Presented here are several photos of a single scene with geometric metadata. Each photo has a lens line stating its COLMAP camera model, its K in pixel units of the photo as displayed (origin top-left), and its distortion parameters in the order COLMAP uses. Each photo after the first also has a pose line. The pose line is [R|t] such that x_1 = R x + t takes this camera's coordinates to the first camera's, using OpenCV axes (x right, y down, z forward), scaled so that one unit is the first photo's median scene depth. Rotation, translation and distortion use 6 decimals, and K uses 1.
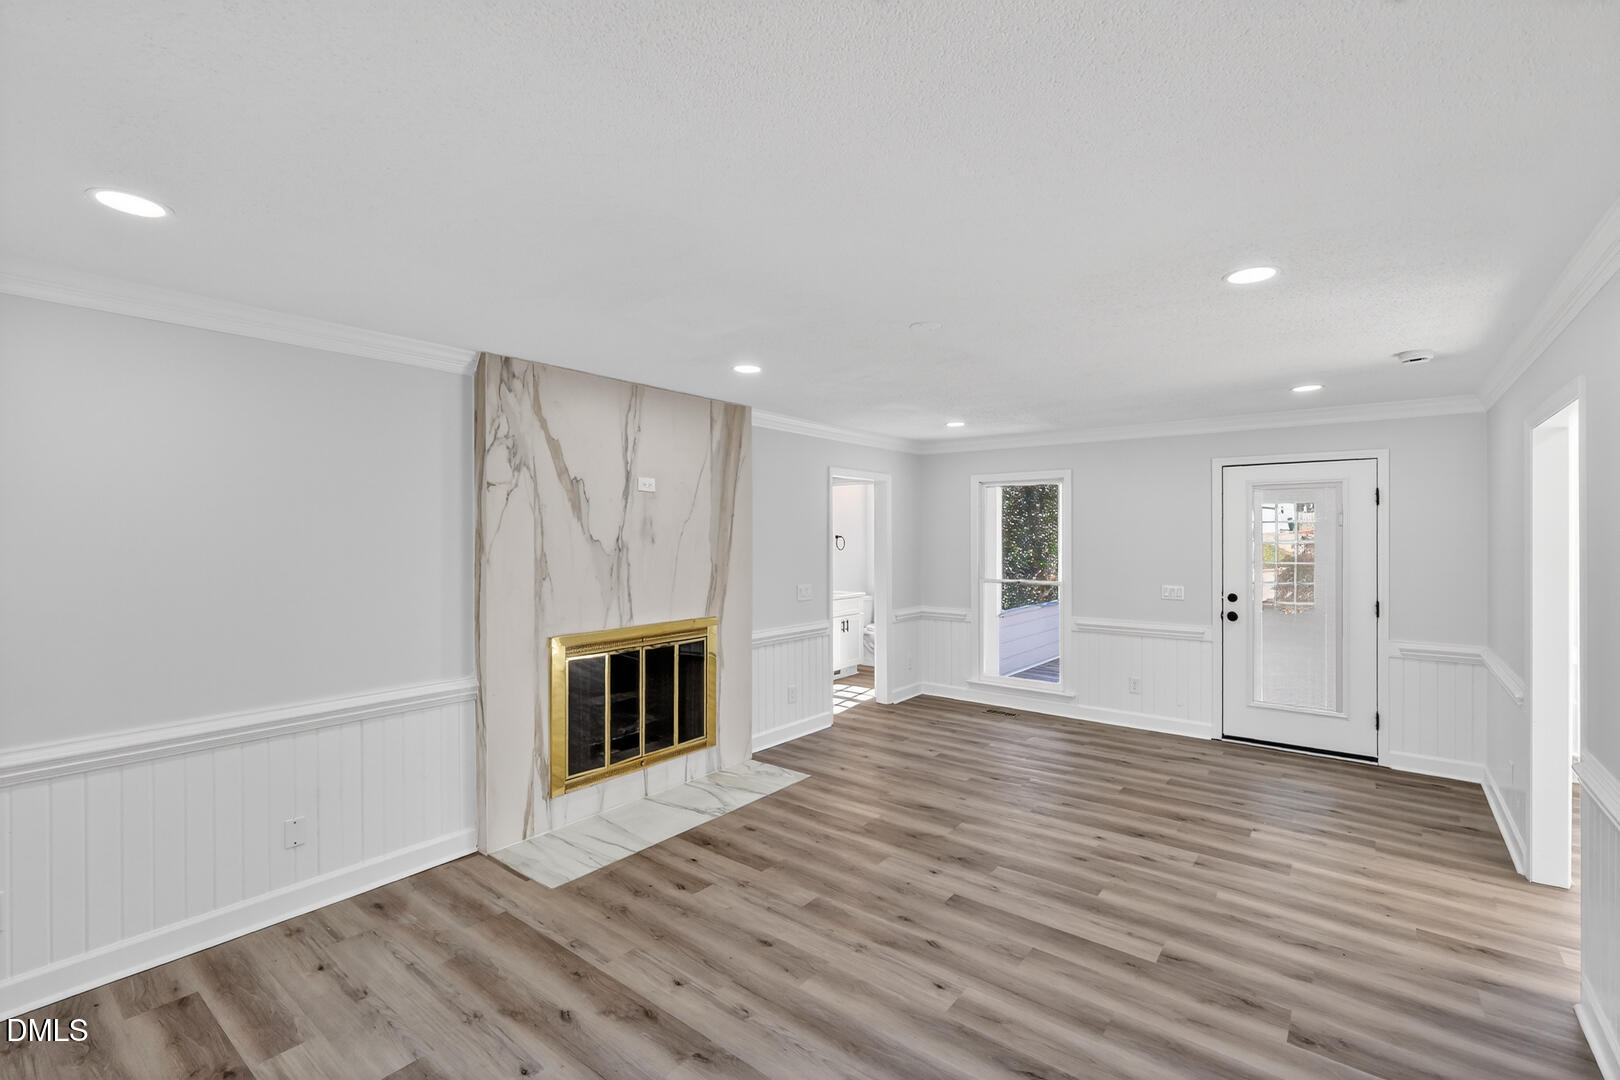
lens RADIAL K [[711.0, 0, 819.7], [0, 711.0, 535.9], [0, 0, 1]] dist [0.010485, -0.000499]
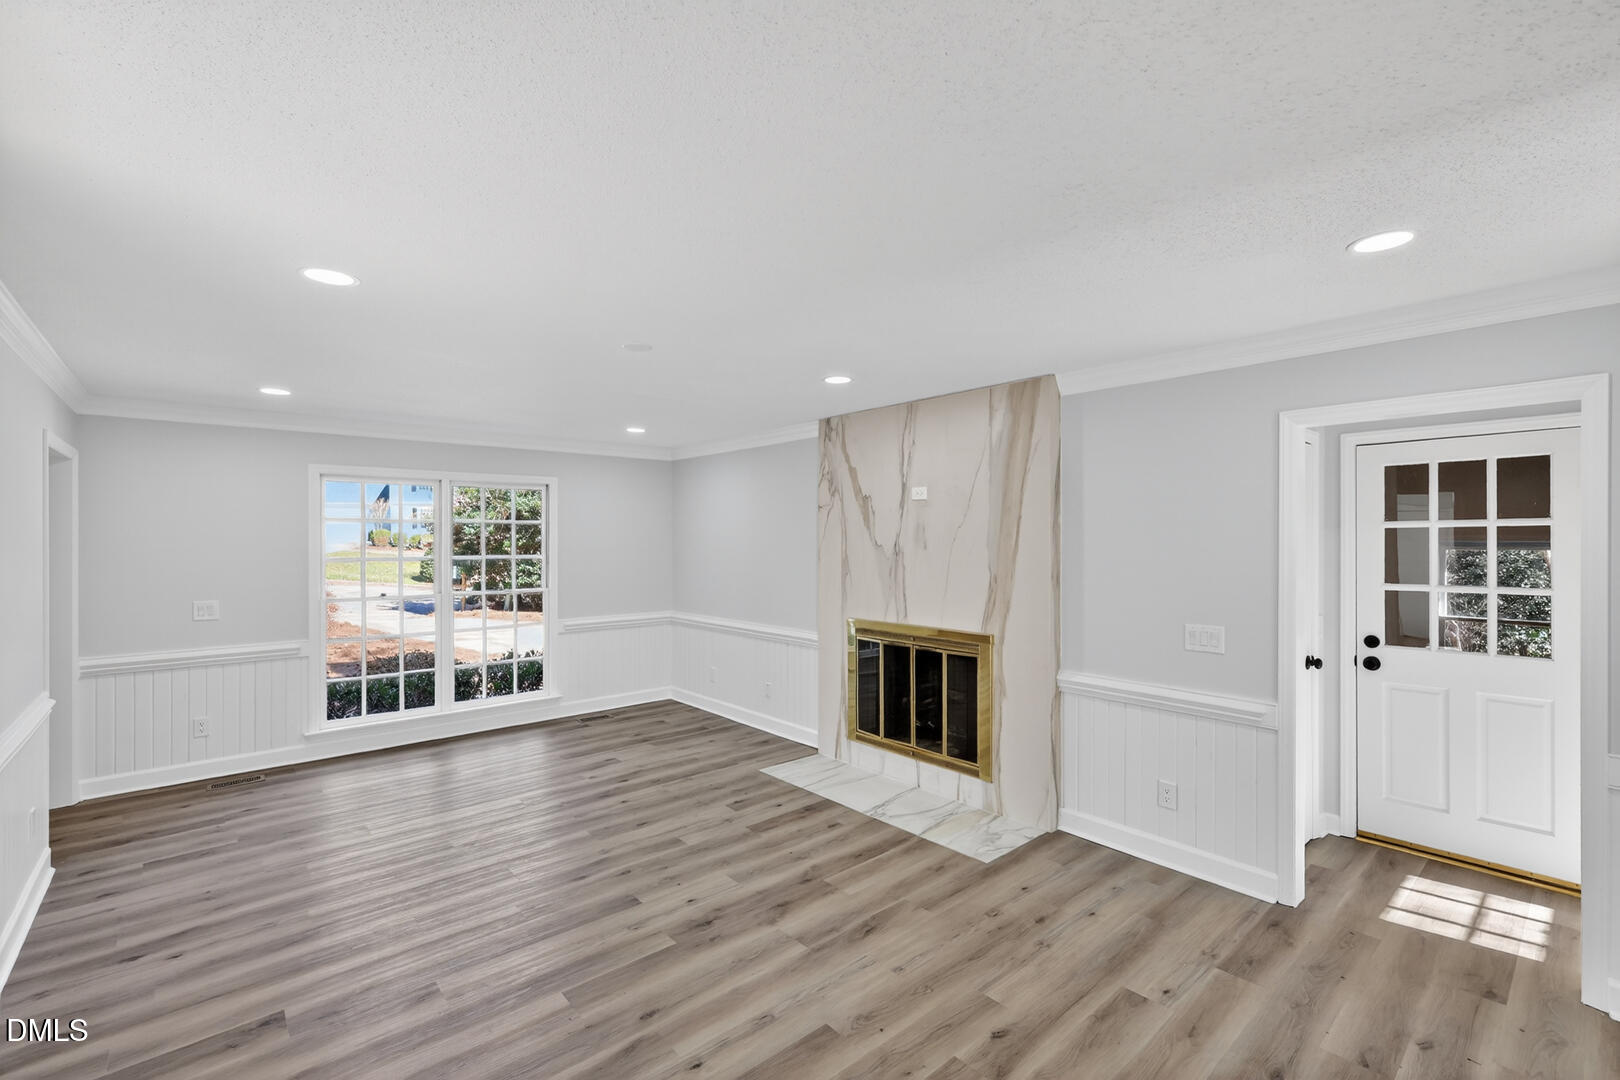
lens RADIAL K [[711.0, 0, 820.5], [0, 711.0, 541.1], [0, 0, 1]] dist [0.010485, -0.000499]
pose [[-0.189959, 0.000371, -0.981792, 0.868497], [-0.001703, 0.999998, 0.000708, -0.001815], [0.981791, 0.001806, -0.189958, 1.112997]]
